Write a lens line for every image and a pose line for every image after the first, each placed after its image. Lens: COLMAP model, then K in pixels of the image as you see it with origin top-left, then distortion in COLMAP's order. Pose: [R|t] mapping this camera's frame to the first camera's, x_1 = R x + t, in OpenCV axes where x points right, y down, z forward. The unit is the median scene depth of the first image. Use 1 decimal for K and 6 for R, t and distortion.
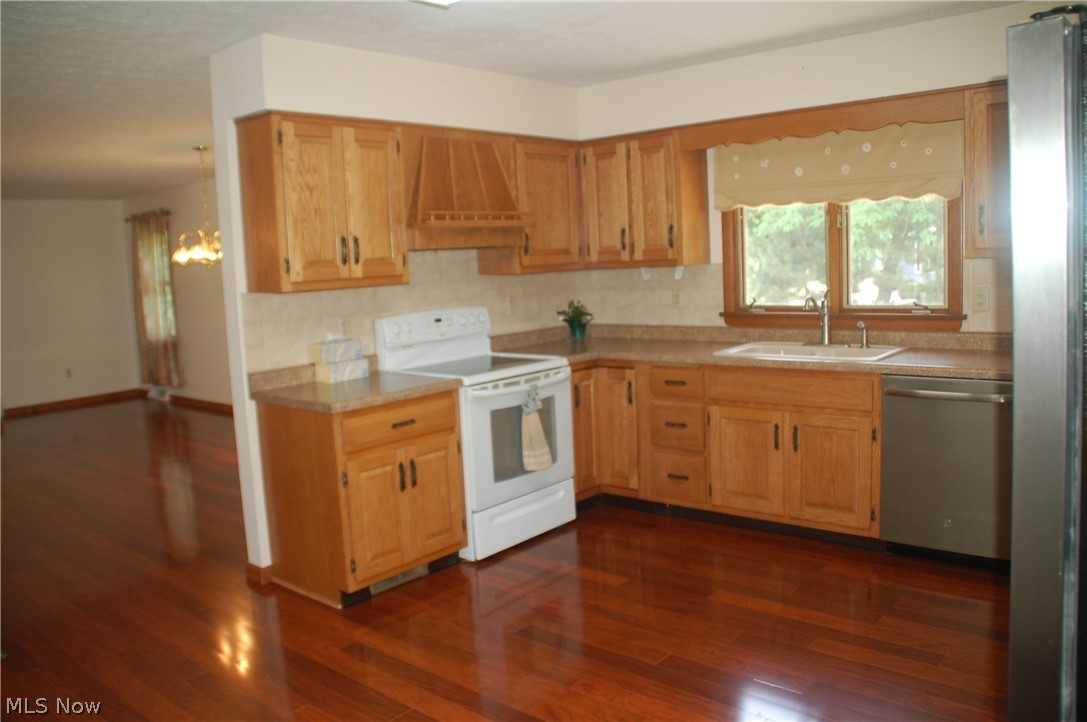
lens RADIAL K [[847.6, 0, 533.6], [0, 847.6, 355.0], [0, 0, 1]] dist [-0.172222, 0.118053]
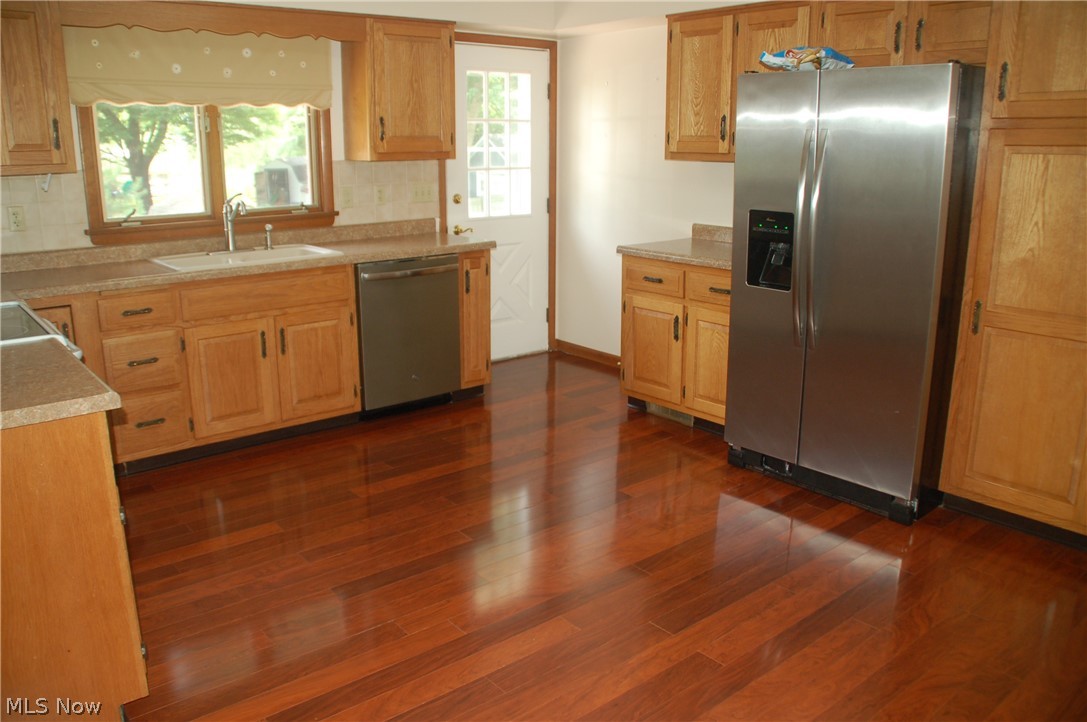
lens RADIAL K [[847.6, 0, 533.6], [0, 847.6, 355.0], [0, 0, 1]] dist [-0.172222, 0.118053]
pose [[0.166269, -0.191647, 0.967278, -0.545747], [0.107812, 0.978584, 0.175355, -0.024468], [-0.980169, 0.075128, 0.183371, 0.462446]]
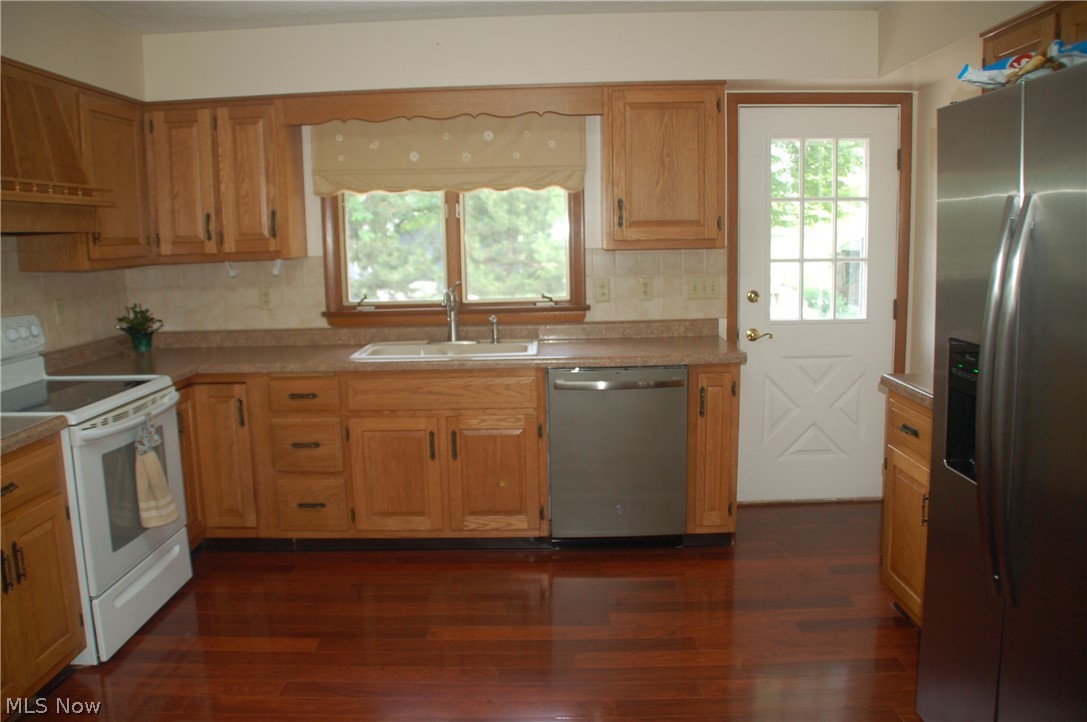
lens RADIAL K [[847.6, 0, 533.6], [0, 847.6, 355.0], [0, 0, 1]] dist [-0.172222, 0.118053]
pose [[0.765972, -0.059182, 0.640144, -0.187643], [0.059403, 0.998009, 0.021187, -0.011990], [-0.640124, 0.021797, 0.767963, 0.199150]]
